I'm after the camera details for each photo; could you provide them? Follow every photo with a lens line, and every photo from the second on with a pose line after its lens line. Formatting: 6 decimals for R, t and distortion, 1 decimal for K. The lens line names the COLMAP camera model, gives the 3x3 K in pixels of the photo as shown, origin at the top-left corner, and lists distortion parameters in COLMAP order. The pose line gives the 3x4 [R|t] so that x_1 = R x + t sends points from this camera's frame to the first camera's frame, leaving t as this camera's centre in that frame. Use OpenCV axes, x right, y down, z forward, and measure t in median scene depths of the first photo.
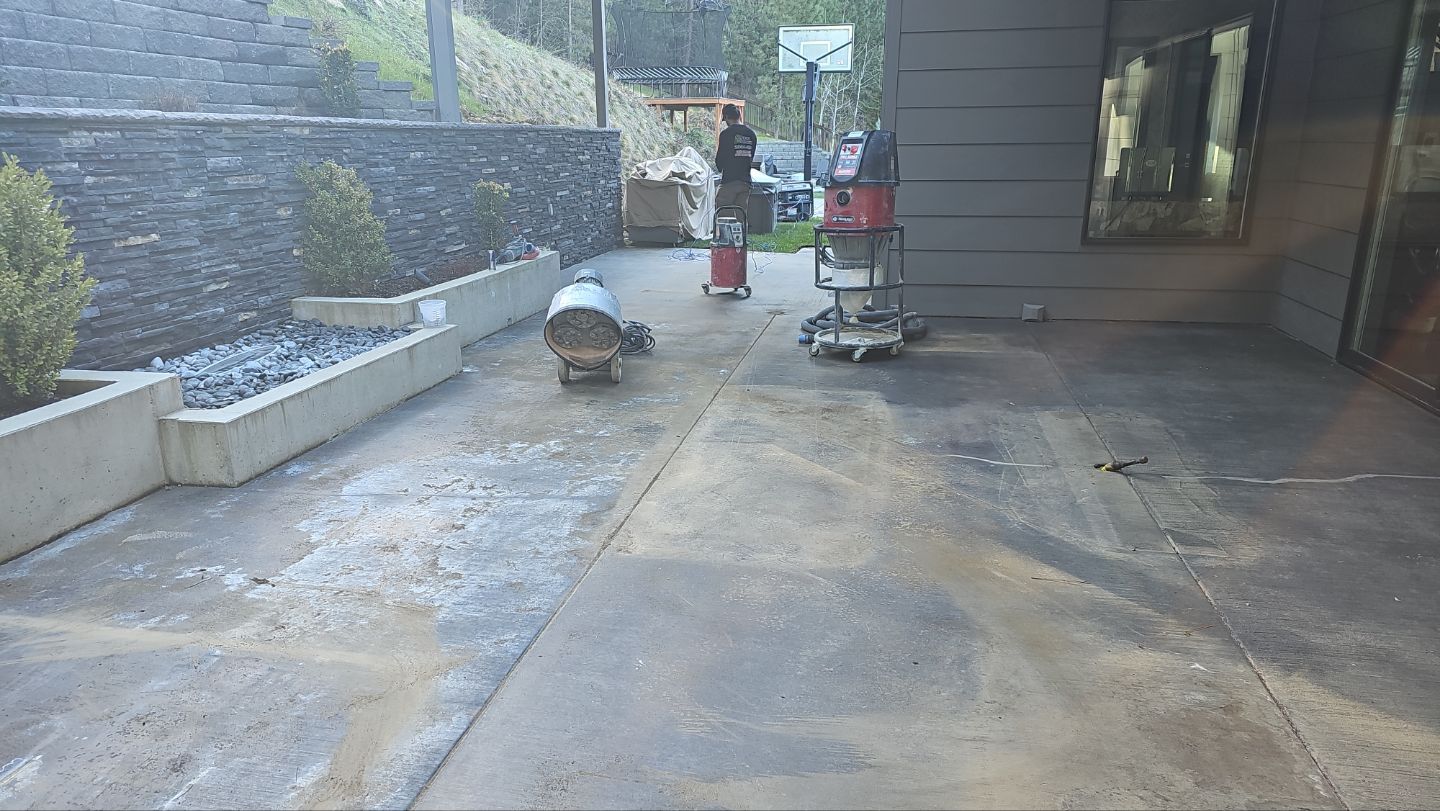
lens RADIAL K [[937.4, 0, 725.1], [0, 937.4, 404.1], [0, 0, 1]] dist [0.057688, -0.041530]
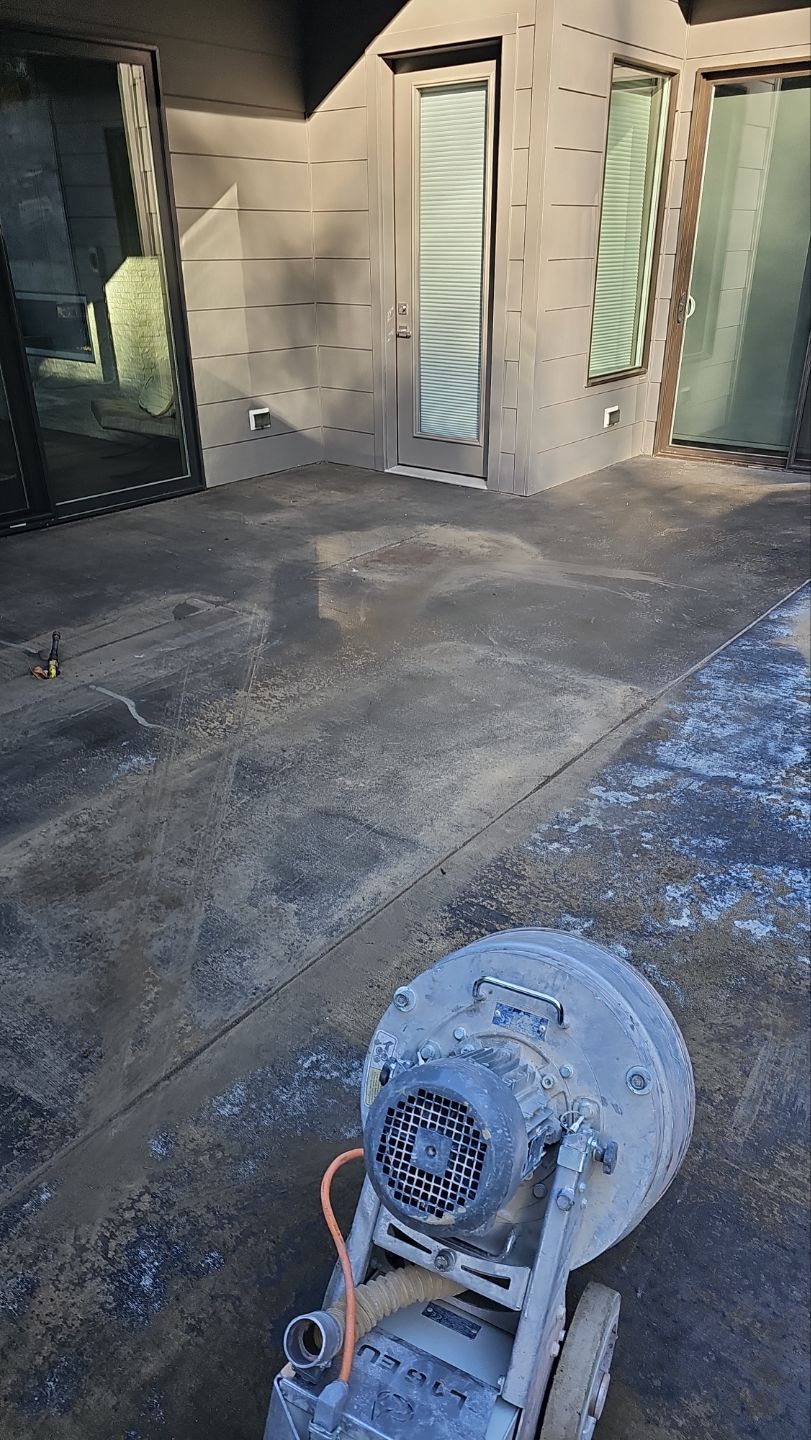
lens RADIAL K [[937.4, 0, 411.5], [0, 937.4, 734.1], [0, 0, 1]] dist [0.057688, -0.041530]
pose [[-0.880911, -0.214212, 0.422029, -0.233305], [0.135886, 0.739688, 0.659087, -0.363094], [-0.453354, 0.637945, -0.622491, 1.239756]]
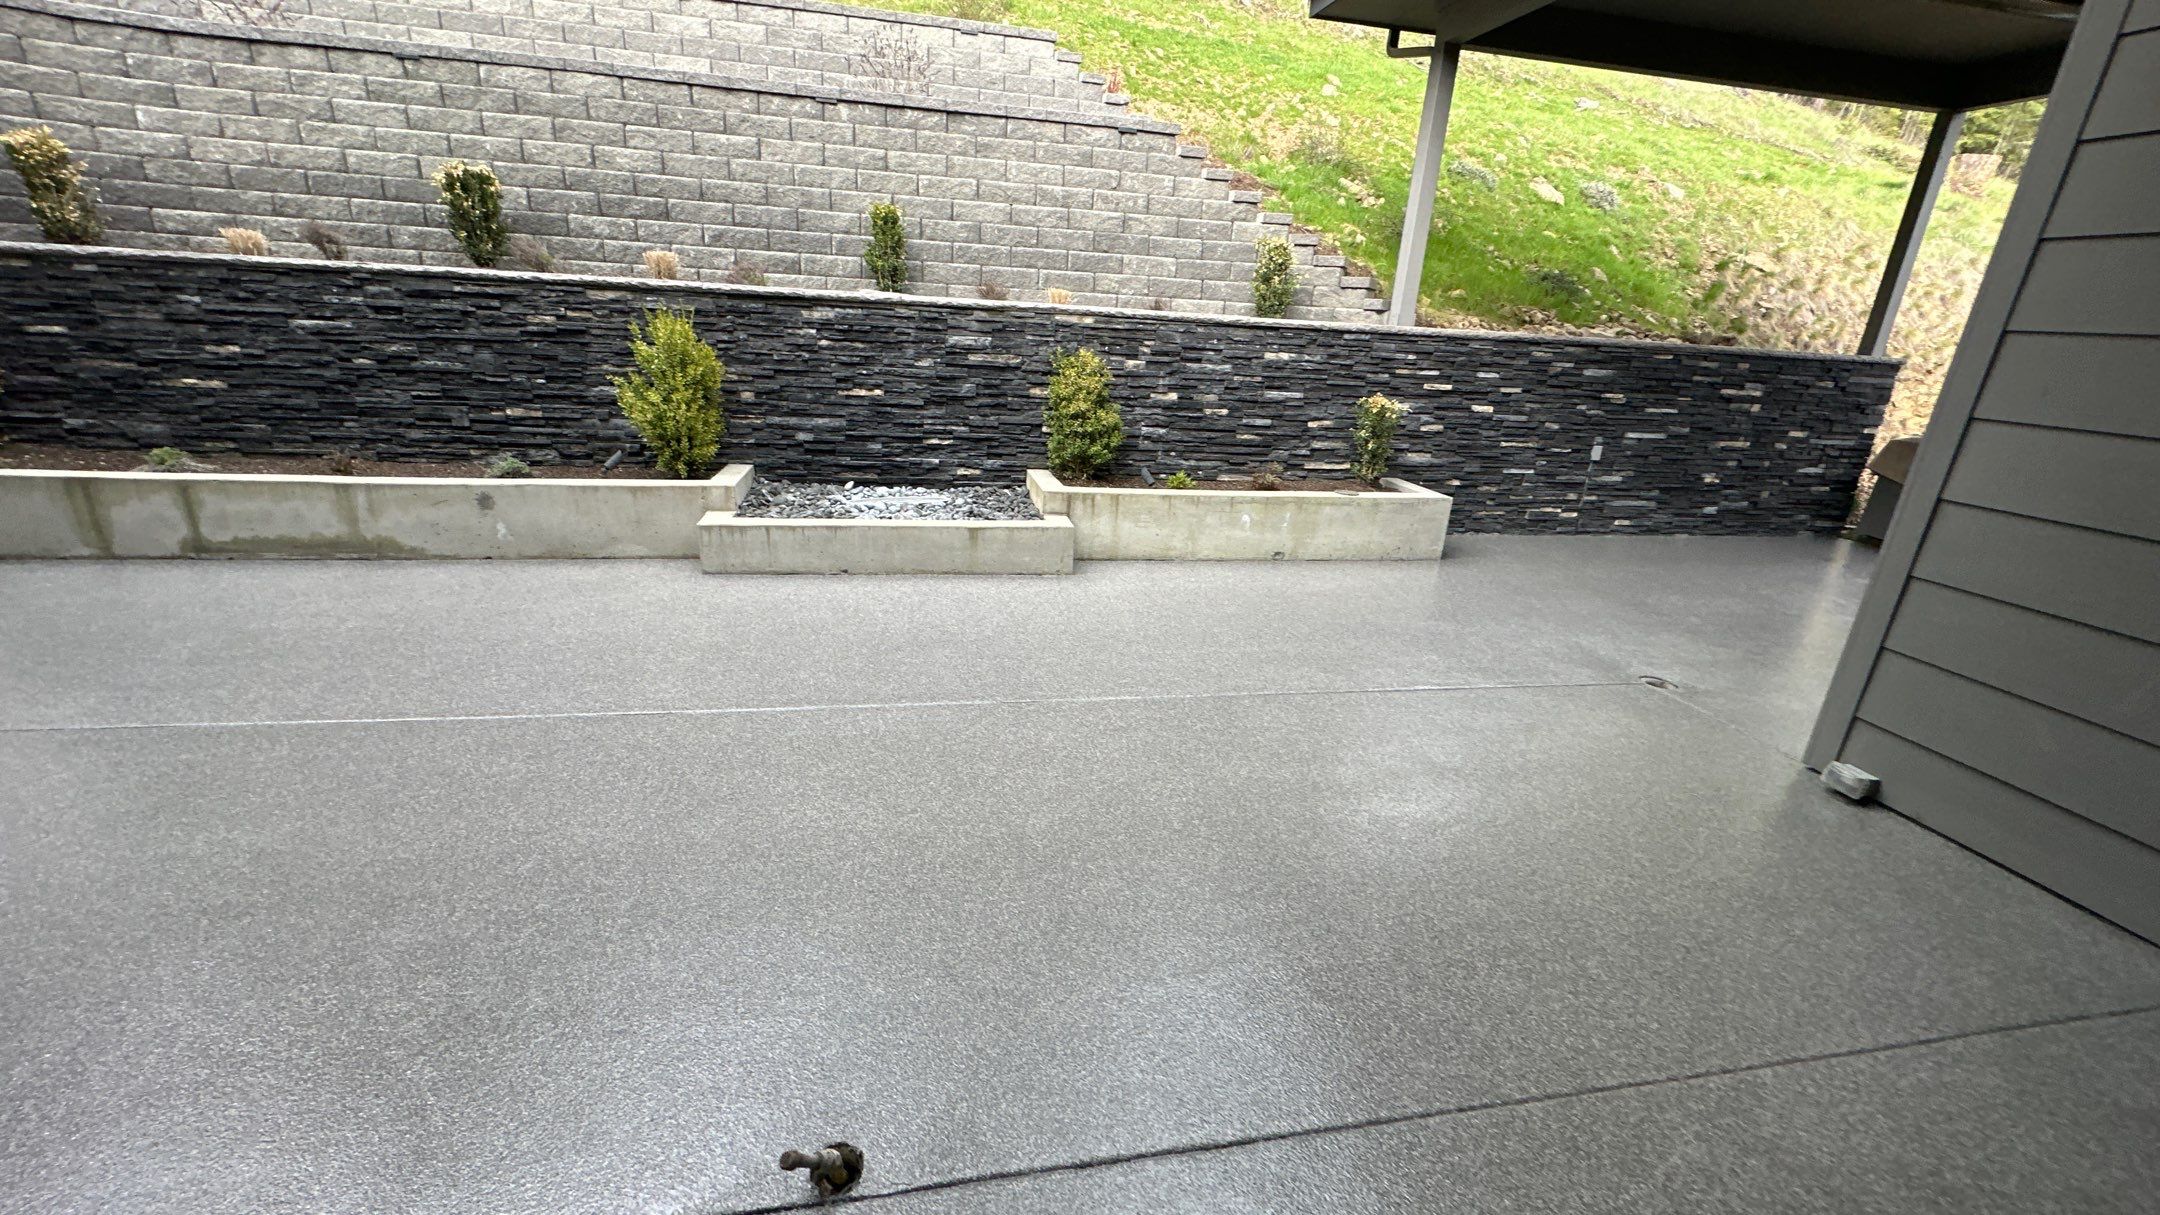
lens RADIAL K [[855.1, 0, 1083.6], [0, 855.1, 609.7], [0, 0, 1]] dist [-0.003352, -0.000050]
pose [[0.365425, 0.330505, -0.870190, 0.598256], [-0.309394, 0.924819, 0.221328, -0.239996], [0.877918, 0.188353, 0.440208, 0.770787]]
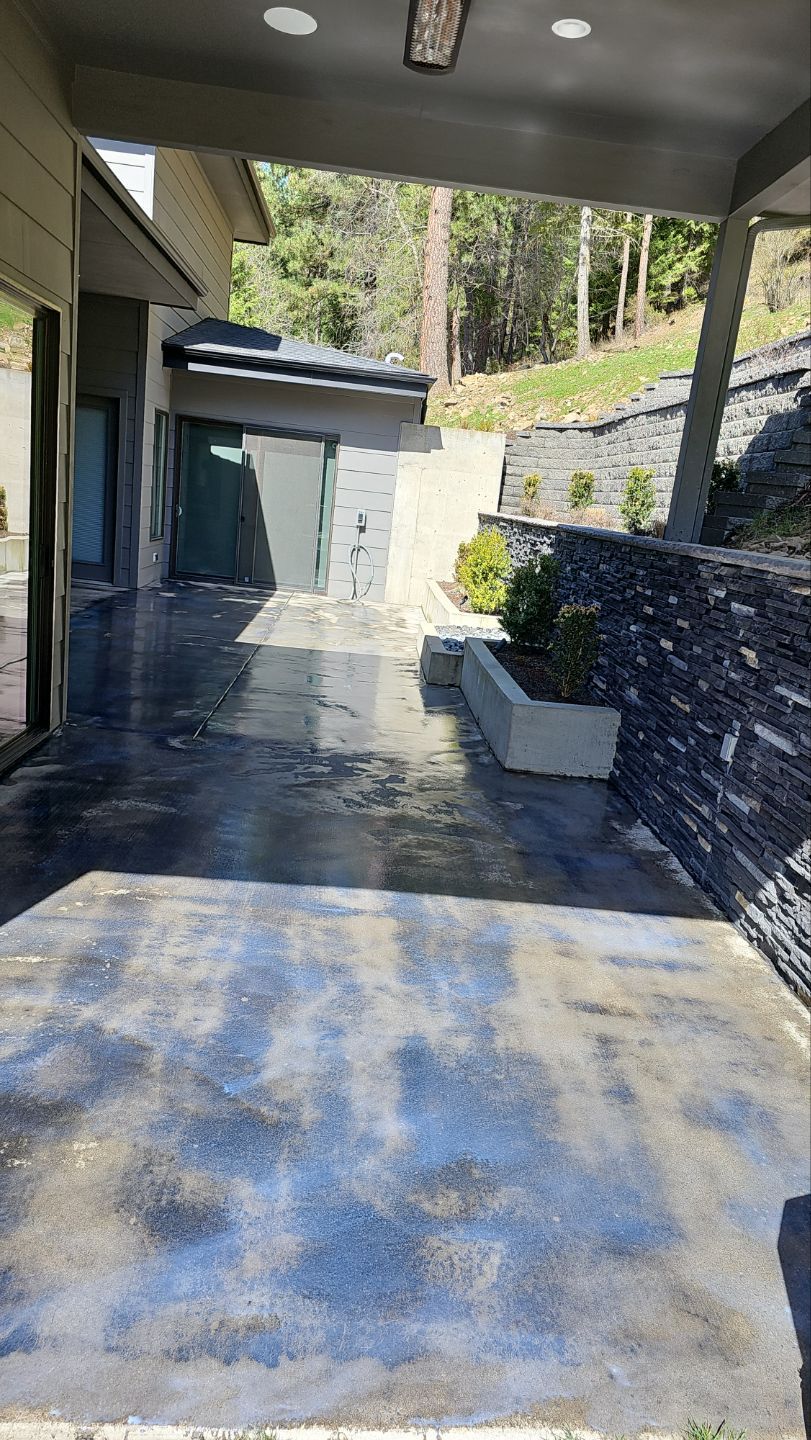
lens RADIAL K [[937.4, 0, 403.1], [0, 937.4, 757.3], [0, 0, 1]] dist [0.057688, -0.041530]
pose [[-0.969862, -0.044025, -0.239644, 0.121051], [-0.164489, 0.843895, 0.510671, -0.816101], [0.179752, 0.534699, -0.825703, 2.732203]]
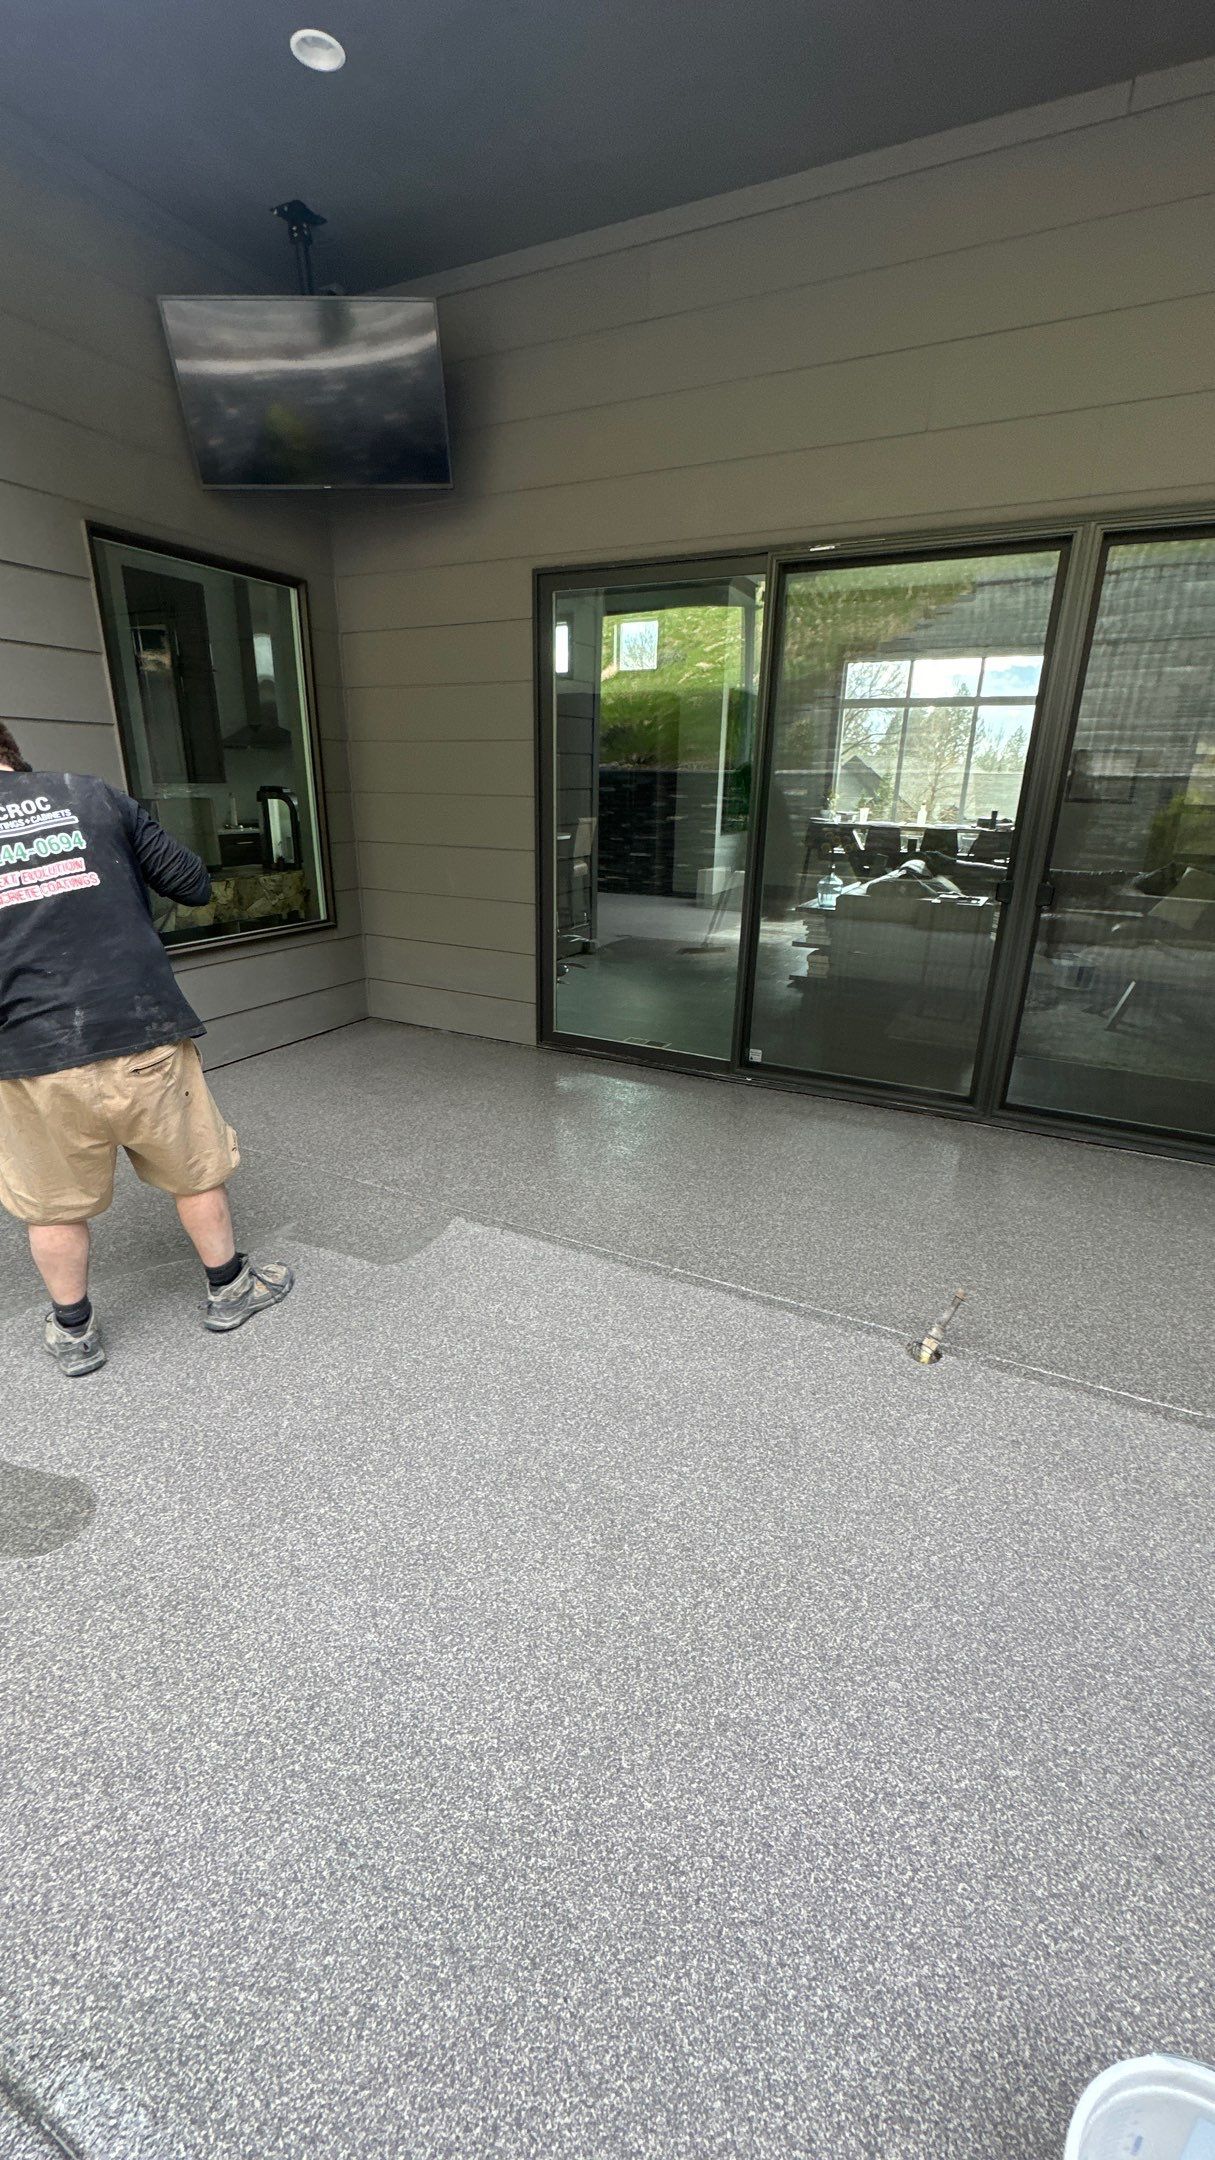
lens RADIAL K [[855.1, 0, 609.5], [0, 855.1, 1081.2], [0, 0, 1]] dist [-0.003352, -0.000050]
pose [[0.286655, -0.307748, 0.907260, -0.084667], [0.242802, 0.939420, 0.241942, -0.240867], [-0.926756, 0.150931, 0.344012, 0.847660]]
